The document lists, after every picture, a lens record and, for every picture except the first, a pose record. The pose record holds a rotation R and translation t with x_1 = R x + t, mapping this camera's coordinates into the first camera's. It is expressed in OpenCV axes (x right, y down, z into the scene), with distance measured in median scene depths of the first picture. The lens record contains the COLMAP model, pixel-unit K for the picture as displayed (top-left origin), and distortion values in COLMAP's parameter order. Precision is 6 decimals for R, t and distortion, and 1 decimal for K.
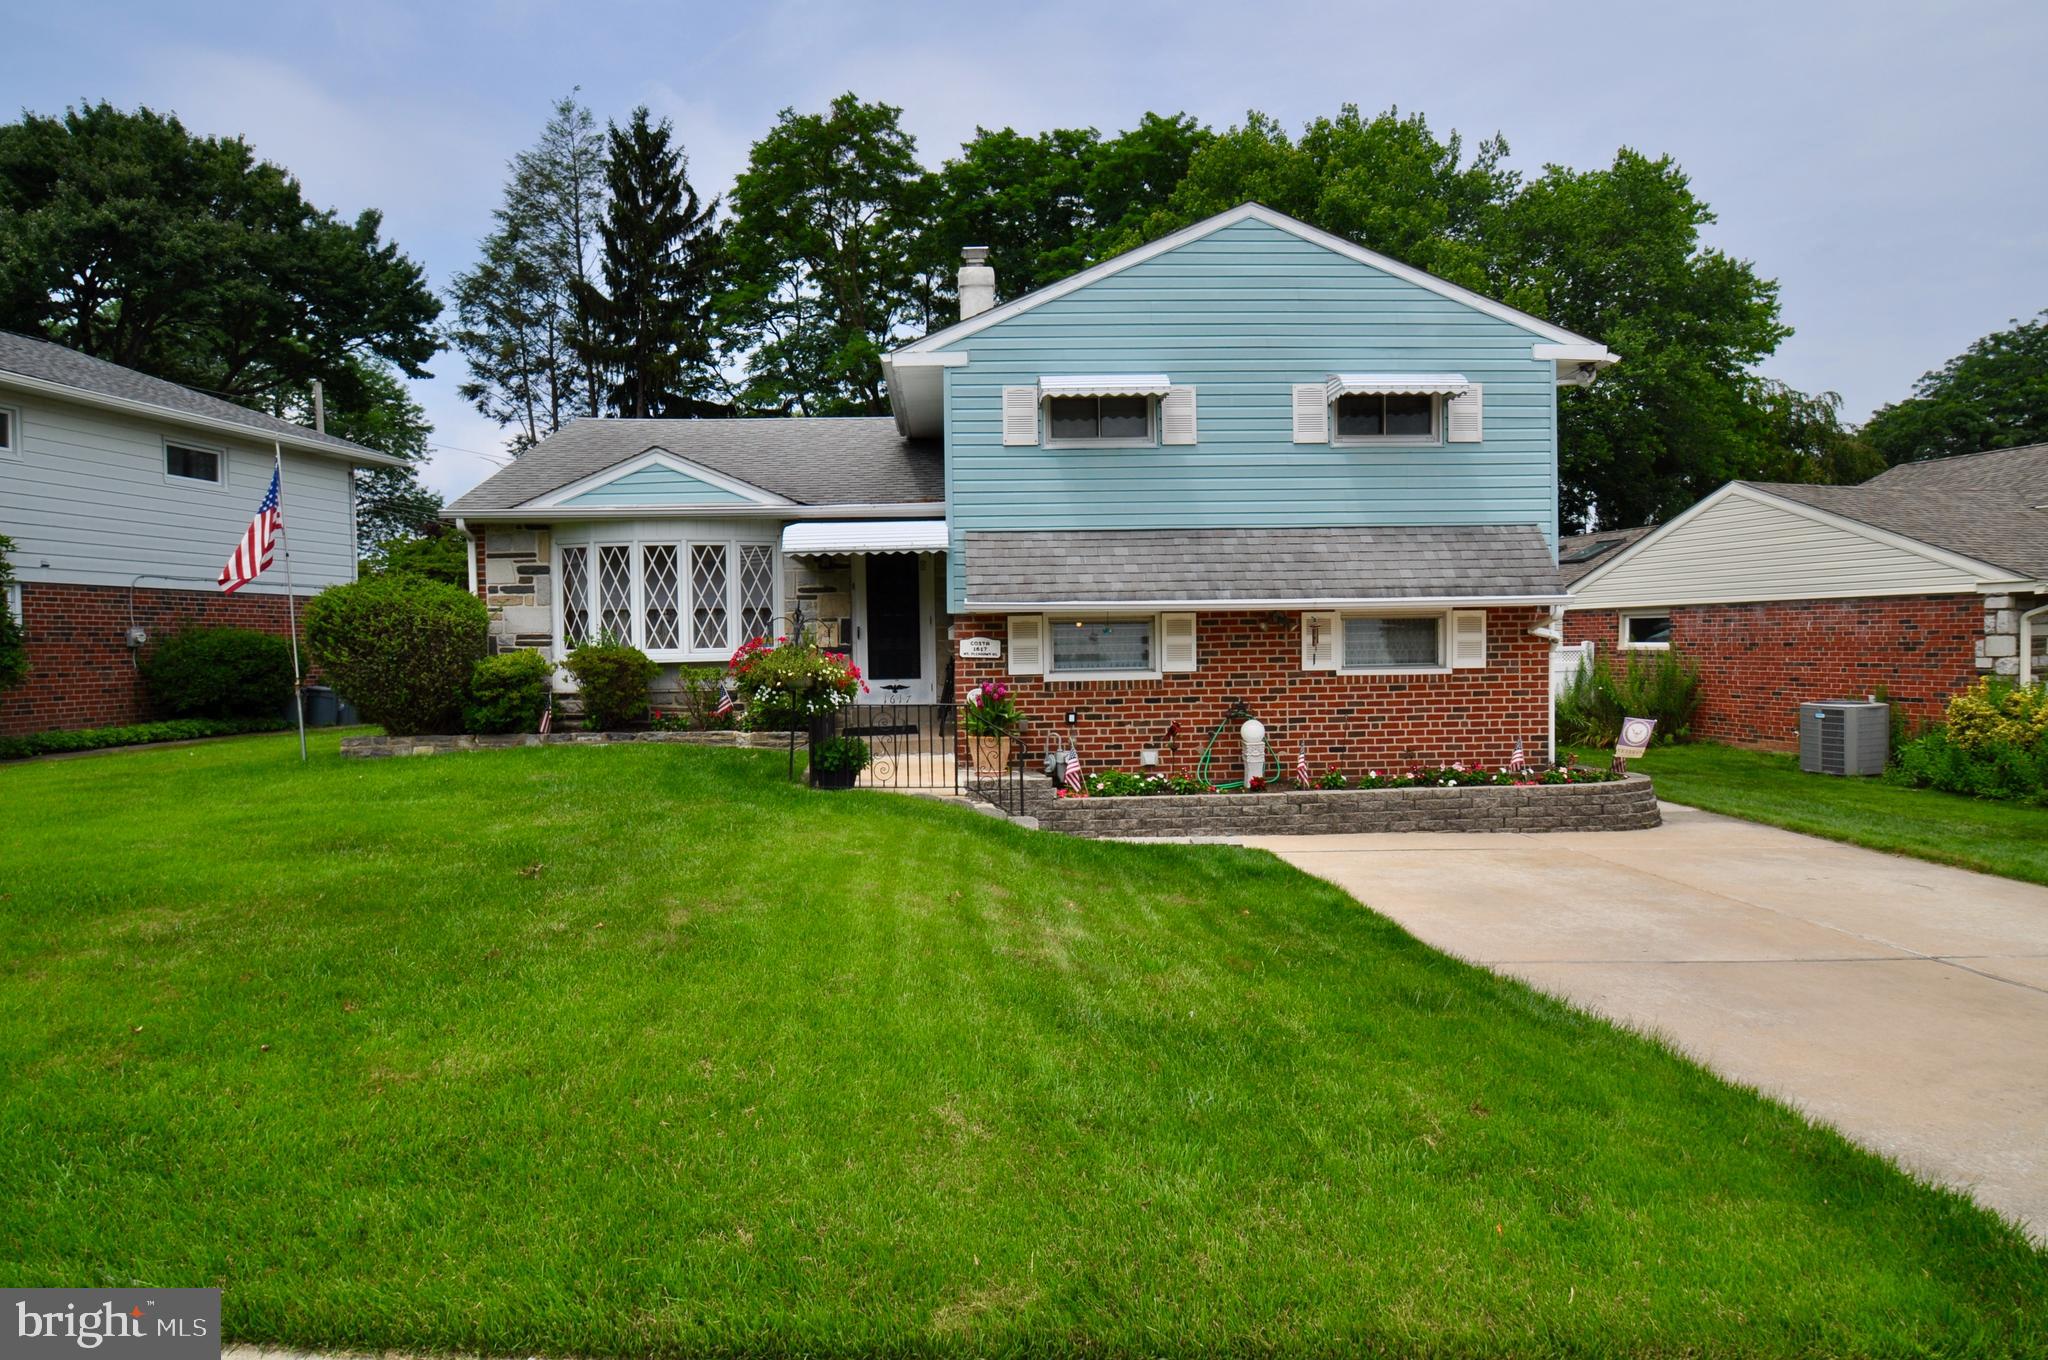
lens RADIAL K [[1145.1, 0, 1026.0], [0, 1145.1, 679.4], [0, 0, 1]] dist [-0.005151, -0.000361]
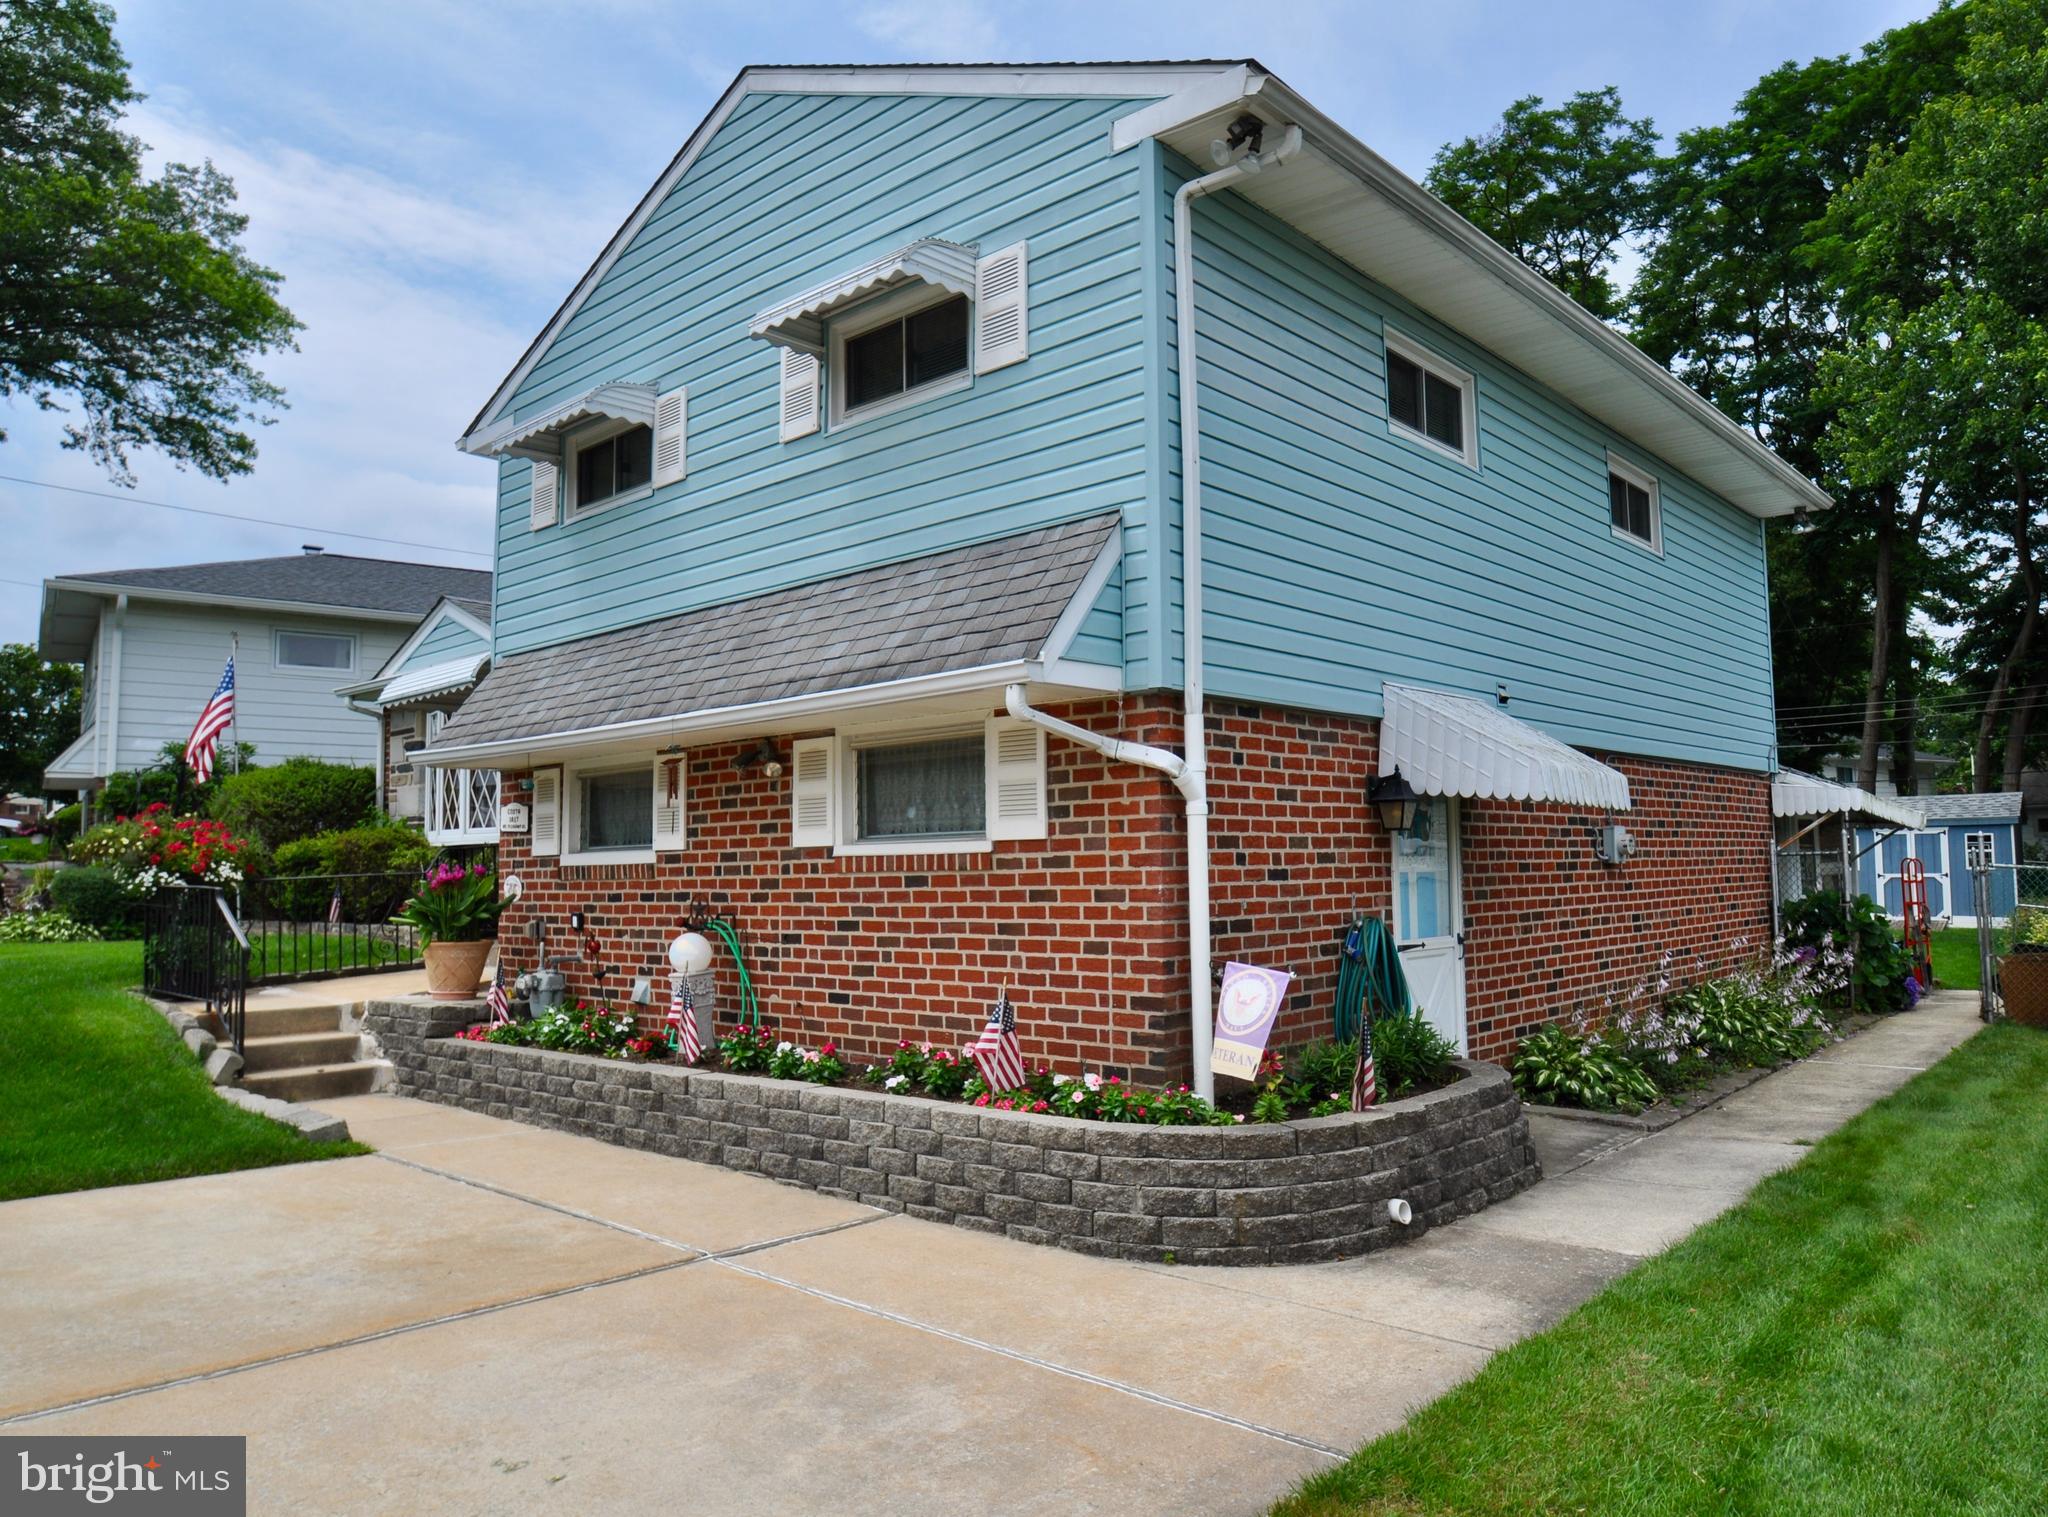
lens RADIAL K [[1412.7, 0, 1031.0], [0, 1412.7, 752.7], [0, 0, 1]] dist [-0.034620, 0.002636]
pose [[0.709364, -0.054616, -0.702723, 0.791971], [-0.019589, 0.995081, -0.097112, 0.010508], [0.704570, 0.082653, 0.704804, 0.599748]]
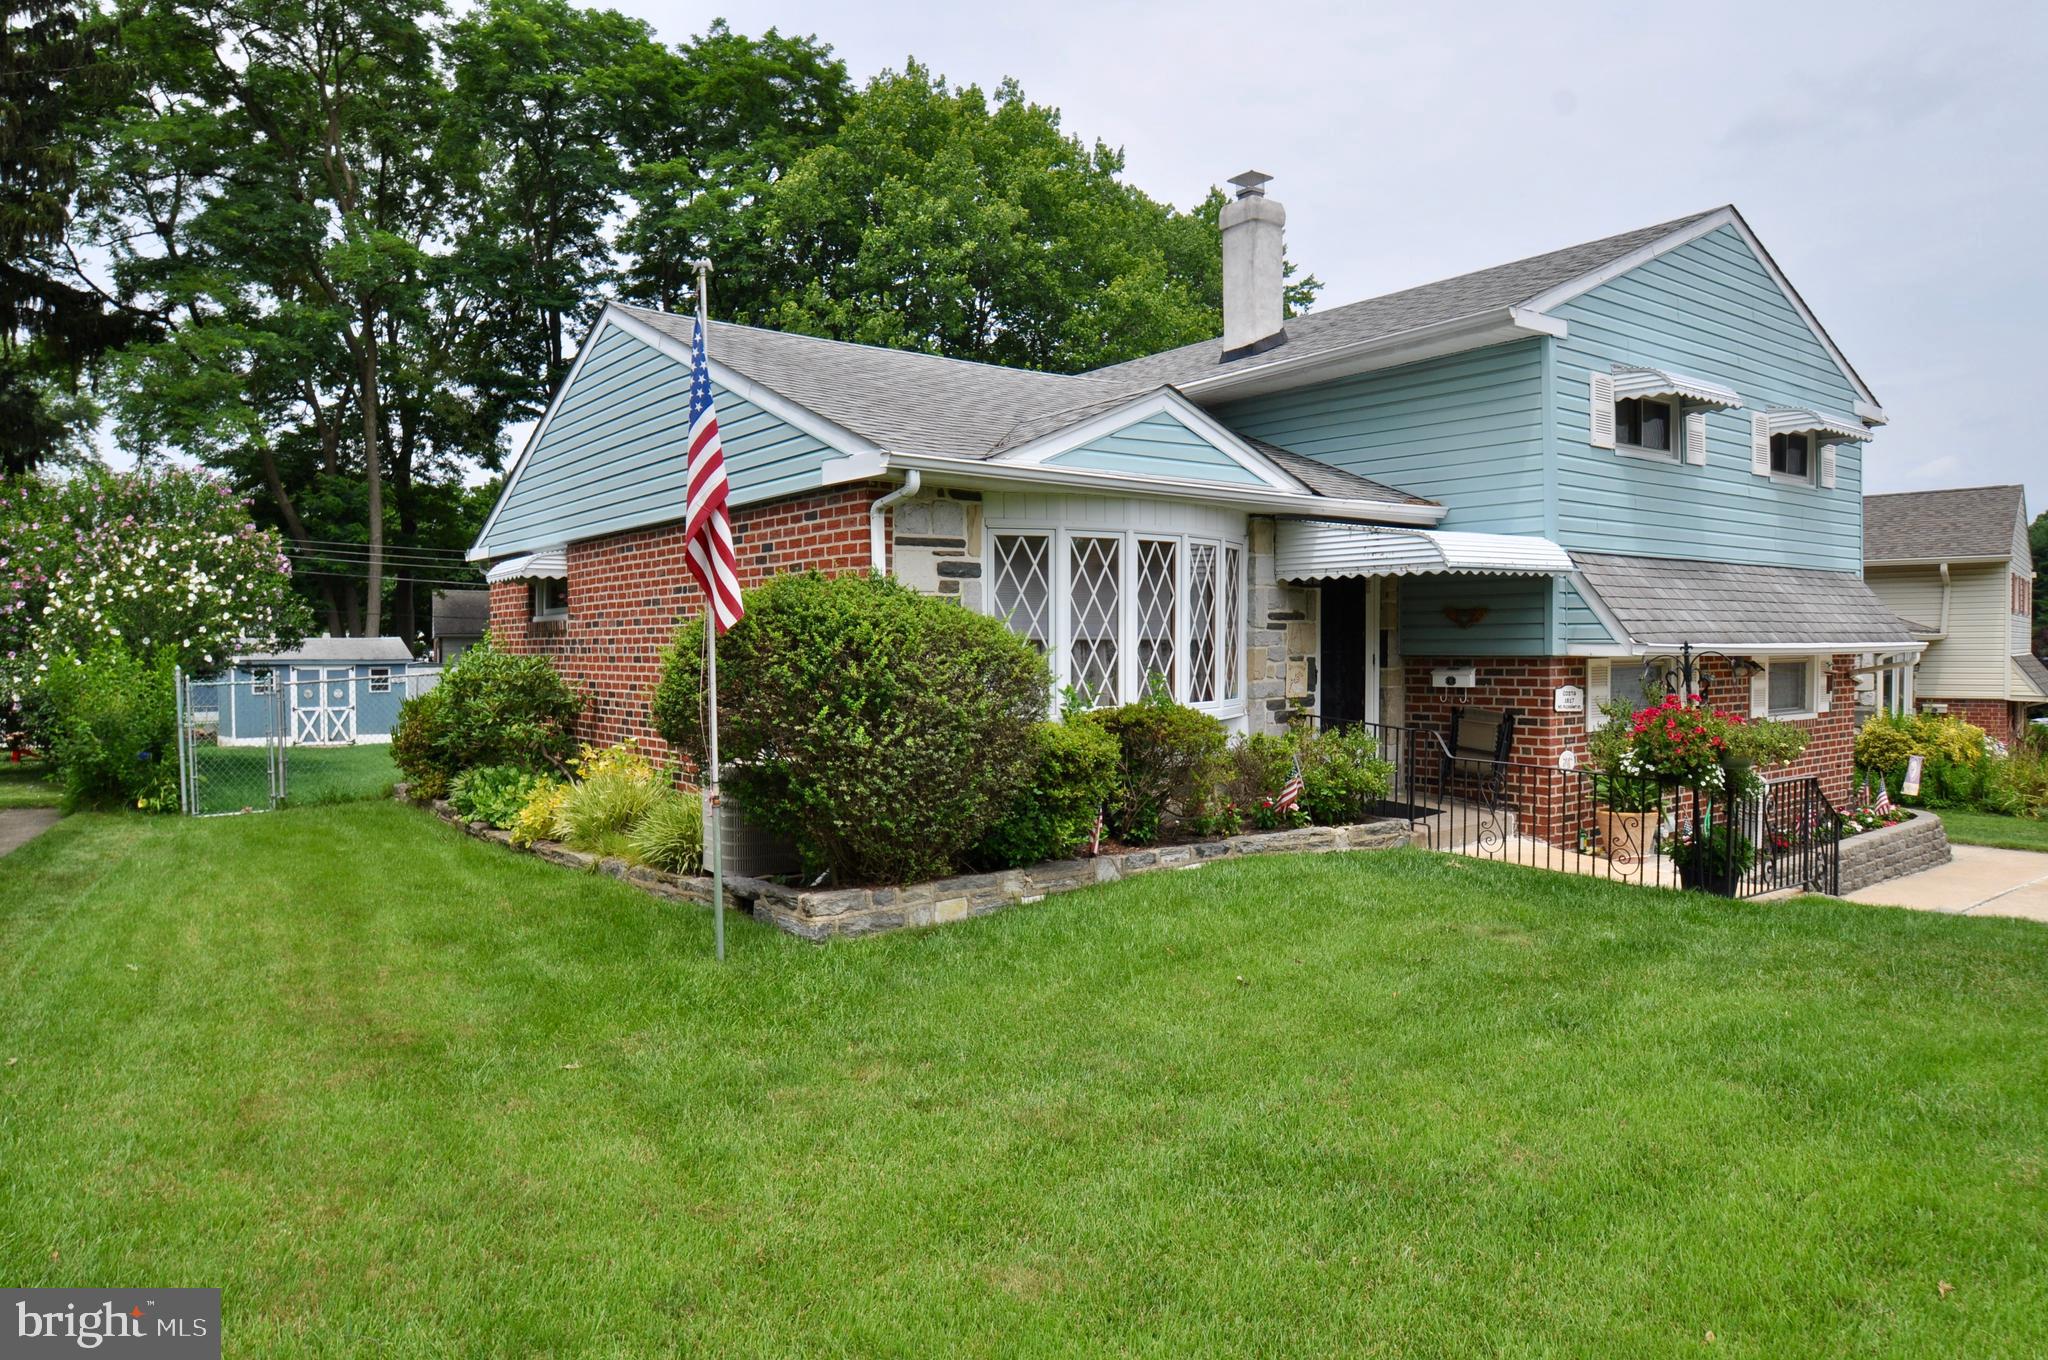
lens RADIAL K [[1282.8, 0, 1026.6], [0, 1282.8, 679.5], [0, 0, 1]] dist [-0.010139, -0.000940]
pose [[0.807722, -0.003948, 0.589550, -0.846633], [0.015598, 0.999771, -0.014675, -0.033353], [-0.589357, 0.021049, 0.807598, 0.502704]]
